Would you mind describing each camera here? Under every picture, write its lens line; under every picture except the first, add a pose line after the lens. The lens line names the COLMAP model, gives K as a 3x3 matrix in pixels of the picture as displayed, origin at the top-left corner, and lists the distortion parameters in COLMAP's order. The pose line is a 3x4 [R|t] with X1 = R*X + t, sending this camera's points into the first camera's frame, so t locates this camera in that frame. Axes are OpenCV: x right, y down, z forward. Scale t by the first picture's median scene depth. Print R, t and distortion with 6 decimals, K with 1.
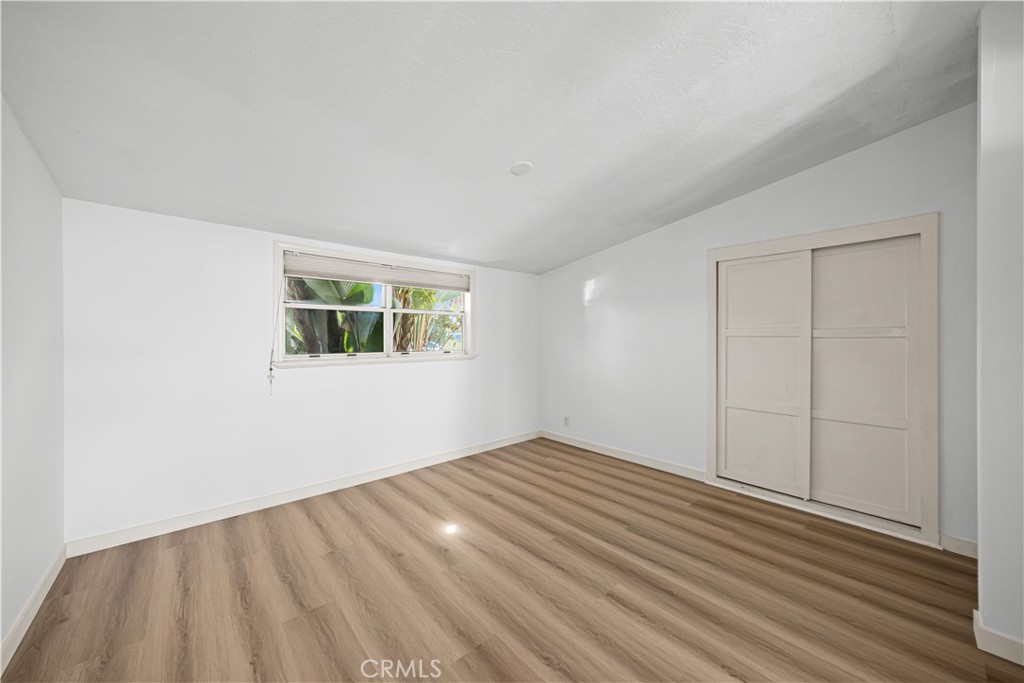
lens RADIAL K [[374.8, 0, 494.1], [0, 374.8, 327.3], [0, 0, 1]] dist [0.009922, 0.000016]
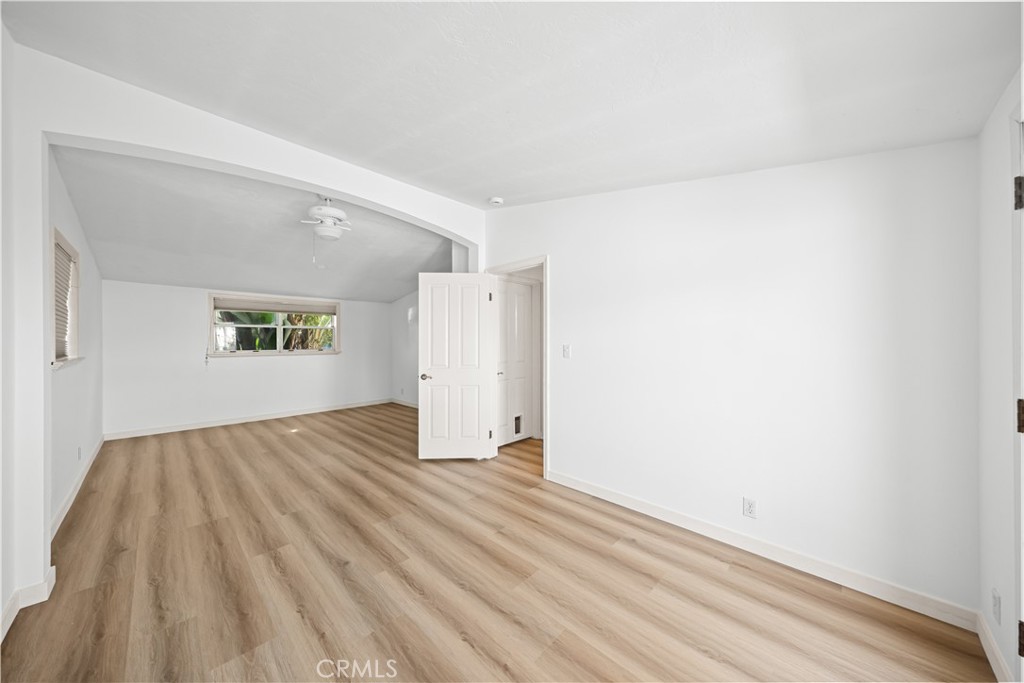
lens RADIAL K [[355.3, 0, 507.0], [0, 355.3, 341.5], [0, 0, 1]] dist [-0.001757, -0.000181]
pose [[0.996089, -0.002335, 0.088319, 0.581735], [-0.000037, 0.999639, 0.026851, -0.017783], [-0.088350, -0.026749, 0.995730, -0.702753]]
